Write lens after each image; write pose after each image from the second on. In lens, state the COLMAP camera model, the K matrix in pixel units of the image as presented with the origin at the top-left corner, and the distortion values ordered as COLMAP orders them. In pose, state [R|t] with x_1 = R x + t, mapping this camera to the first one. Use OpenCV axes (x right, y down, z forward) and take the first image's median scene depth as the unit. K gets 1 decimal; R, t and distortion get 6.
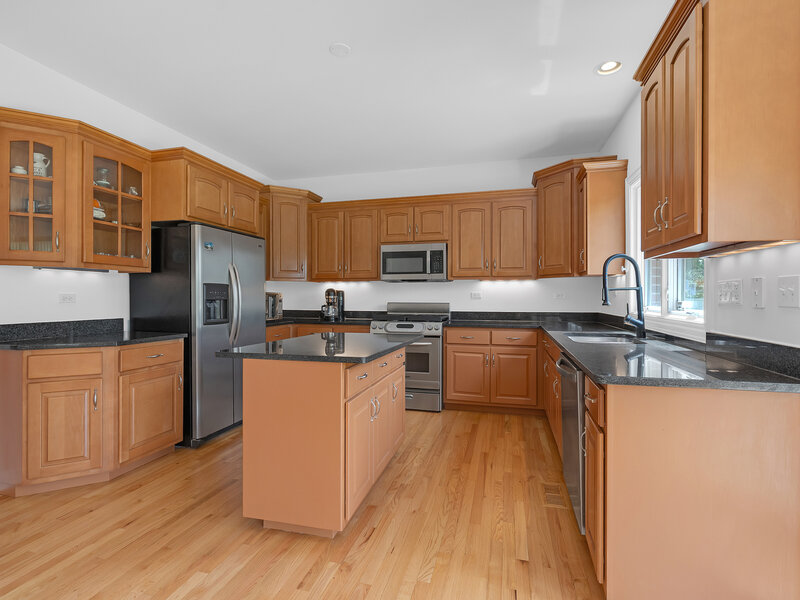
lens RADIAL K [[402.6, 0, 395.2], [0, 402.6, 298.5], [0, 0, 1]] dist [-0.000067, 0.000292]
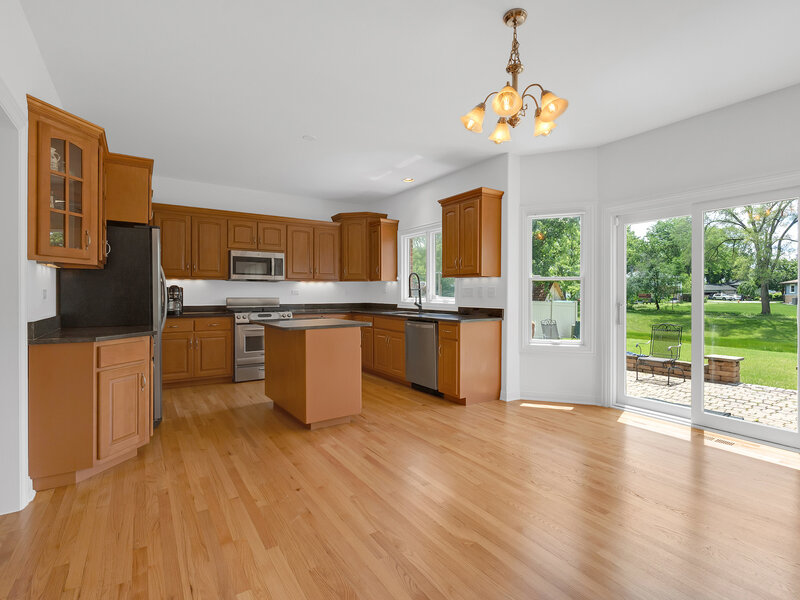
lens RADIAL K [[402.6, 0, 401.7], [0, 402.6, 299.4], [0, 0, 1]] dist [-0.000067, 0.000292]
pose [[0.648202, -0.009952, 0.761403, -0.652284], [0.001620, 0.999930, 0.011690, 0.001979], [-0.761466, -0.006344, 0.648173, -0.181576]]
